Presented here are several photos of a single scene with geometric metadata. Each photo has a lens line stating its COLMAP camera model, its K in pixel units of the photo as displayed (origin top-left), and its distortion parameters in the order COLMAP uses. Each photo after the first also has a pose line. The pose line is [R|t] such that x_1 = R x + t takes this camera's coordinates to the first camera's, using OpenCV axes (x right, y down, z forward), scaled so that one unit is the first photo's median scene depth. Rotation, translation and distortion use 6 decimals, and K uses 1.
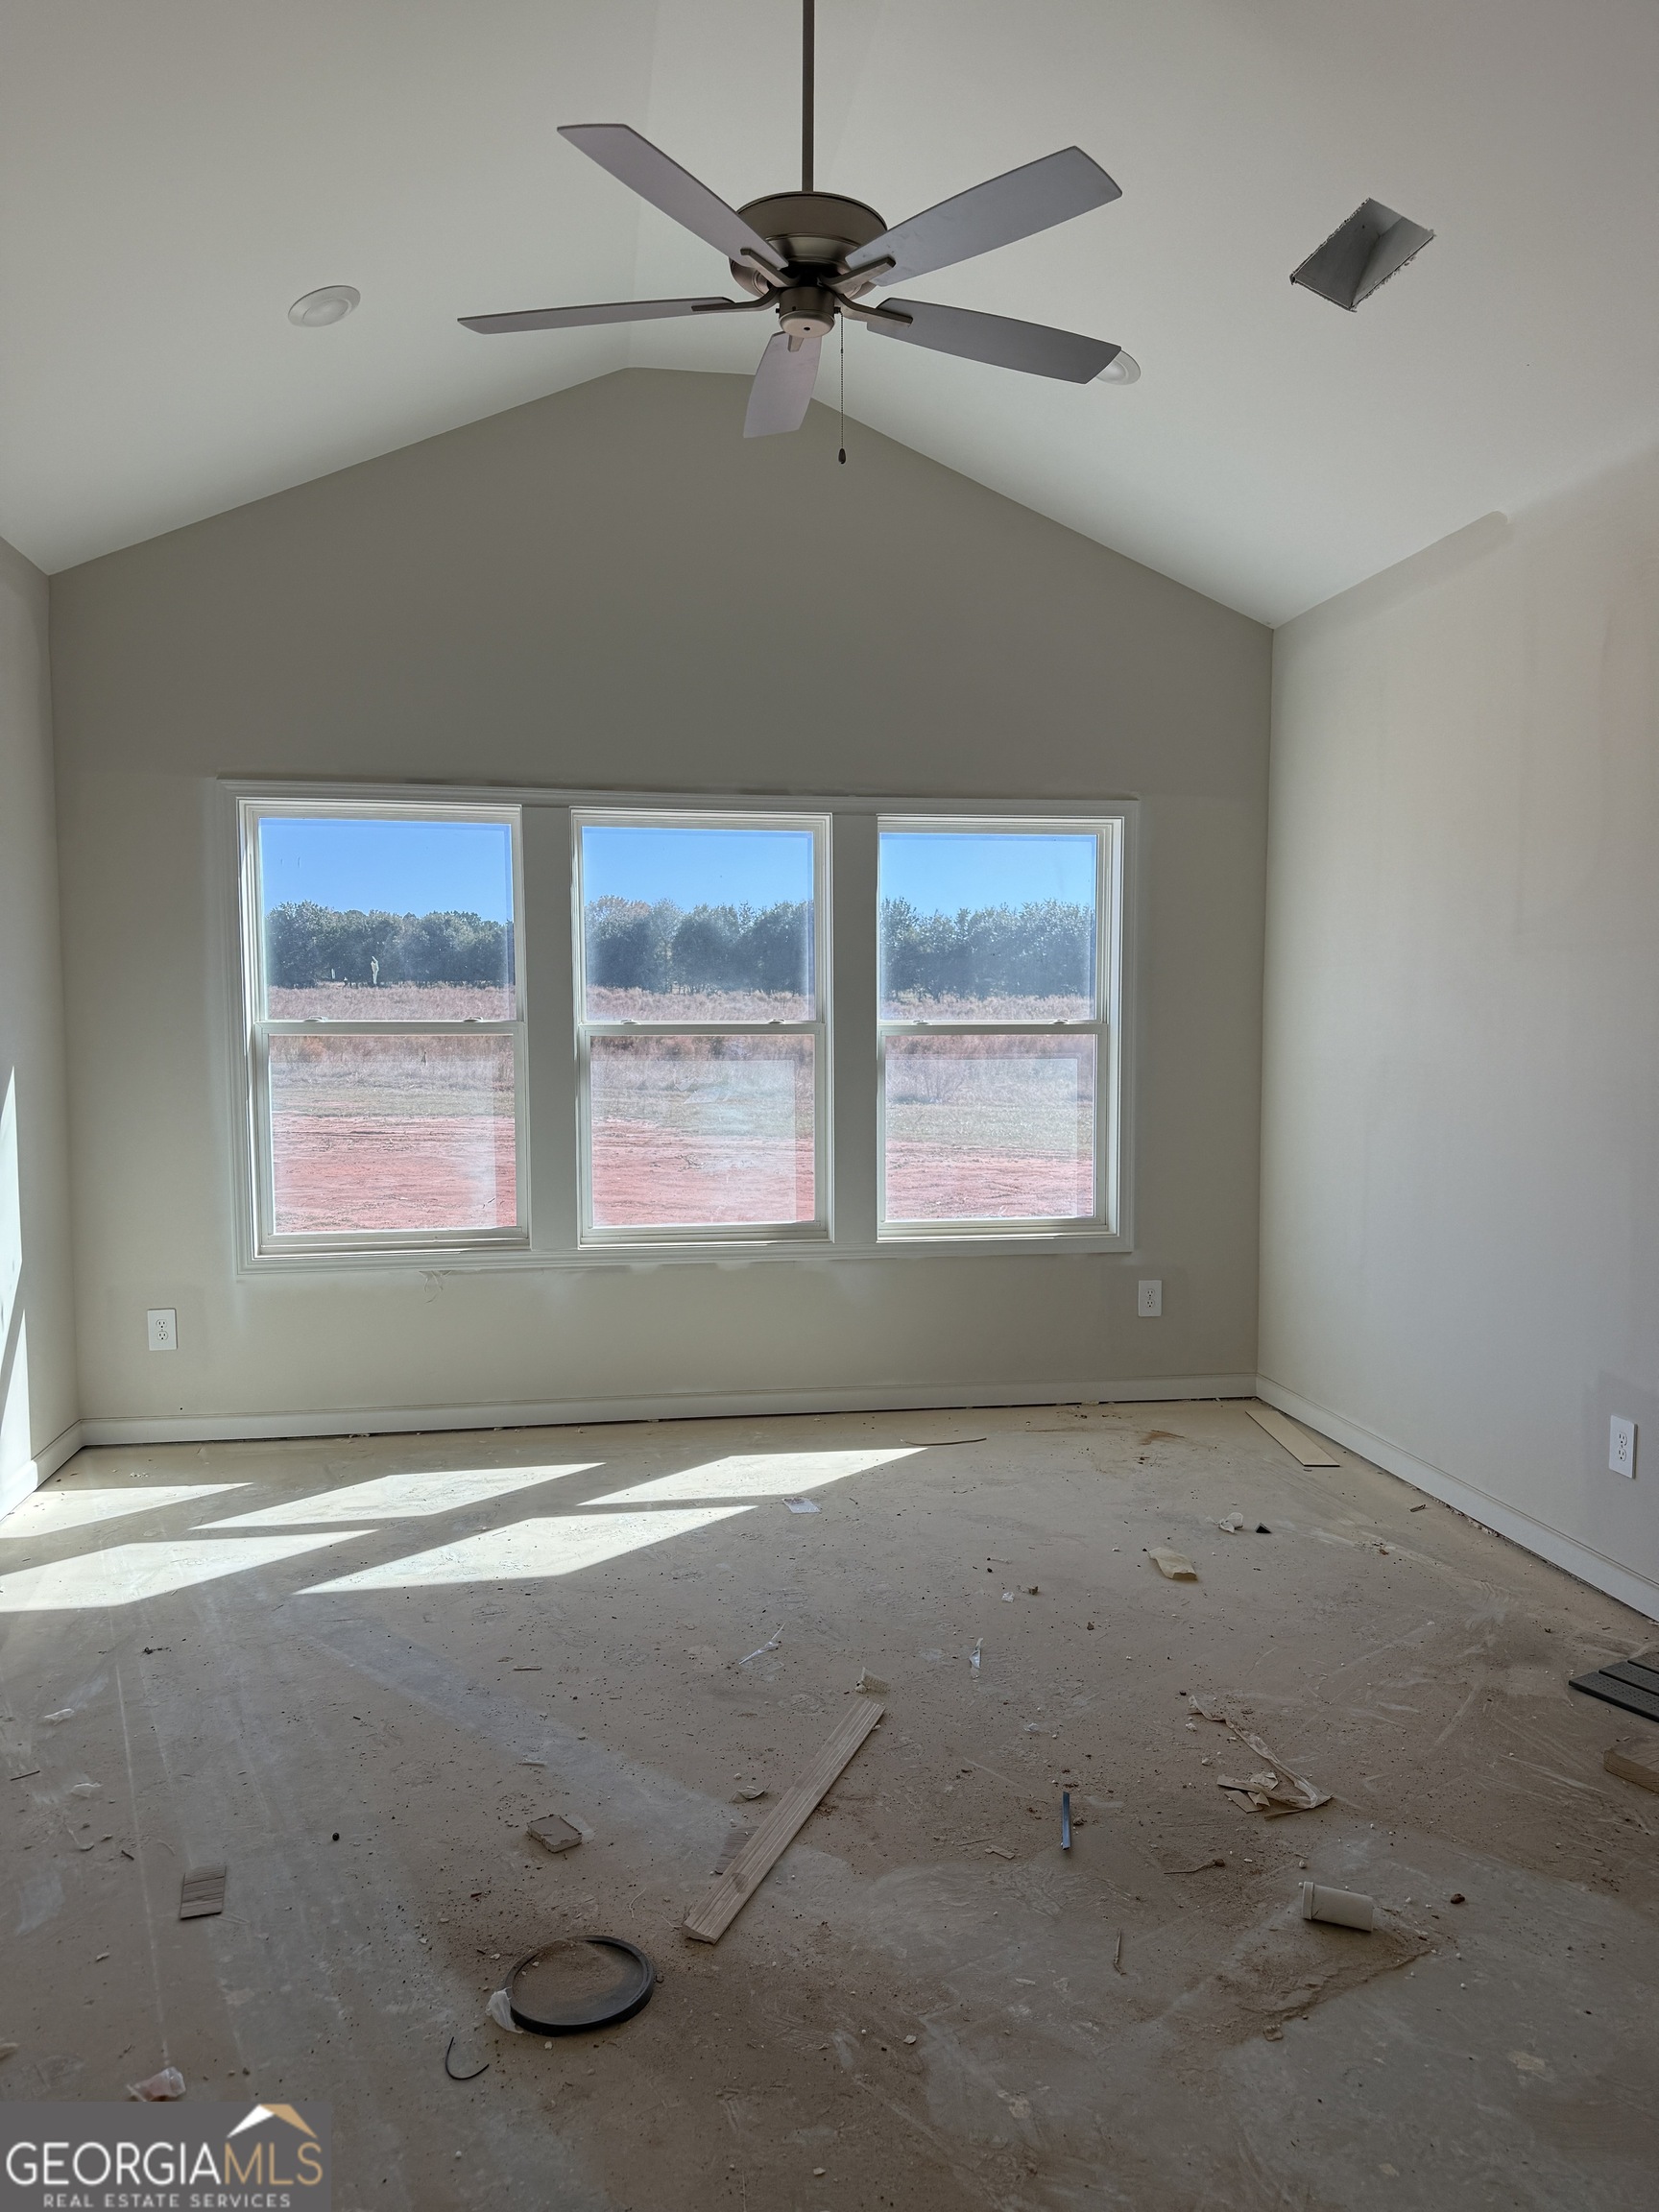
lens RADIAL K [[1556.8, 0, 829.5], [0, 1556.8, 1106.0], [0, 0, 1]] dist [0.064413, -0.077006]
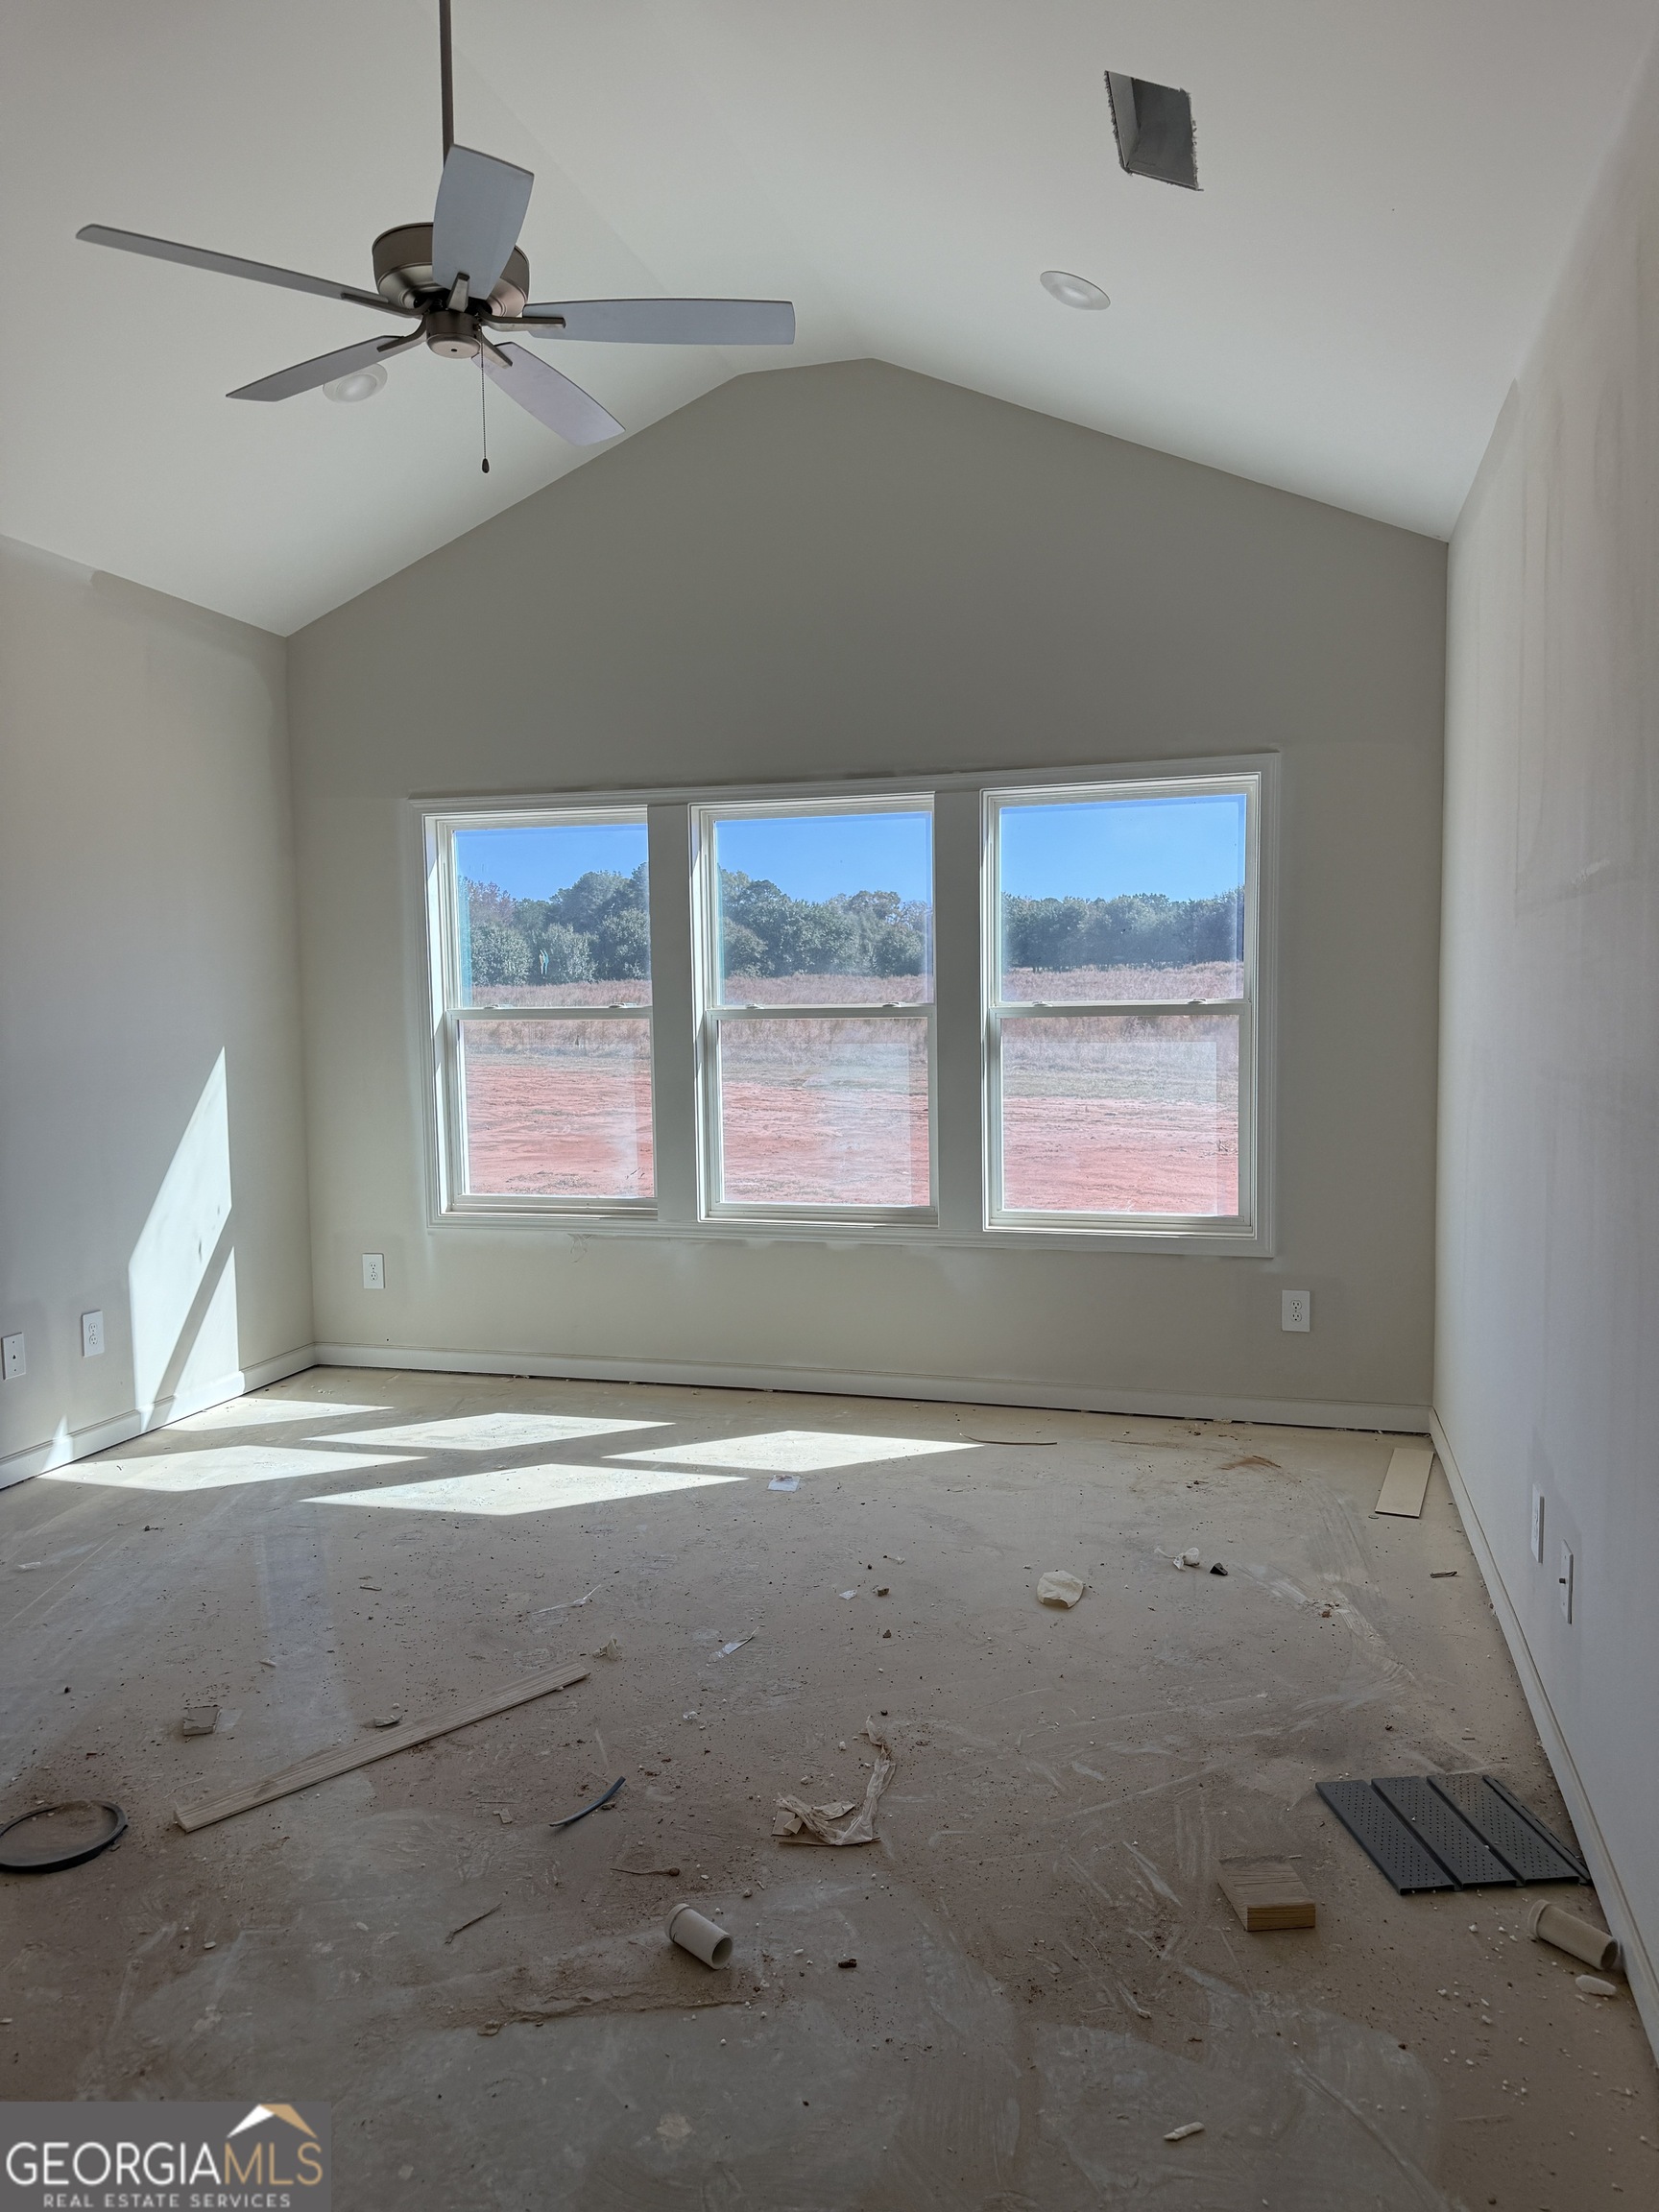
lens RADIAL K [[1556.8, 0, 829.5], [0, 1556.8, 1106.0], [0, 0, 1]] dist [0.064413, -0.077006]
pose [[0.906221, 0.019058, -0.422374, 0.390964], [-0.013409, 0.999777, 0.016340, -0.005529], [0.422591, -0.009144, 0.906275, 0.086320]]
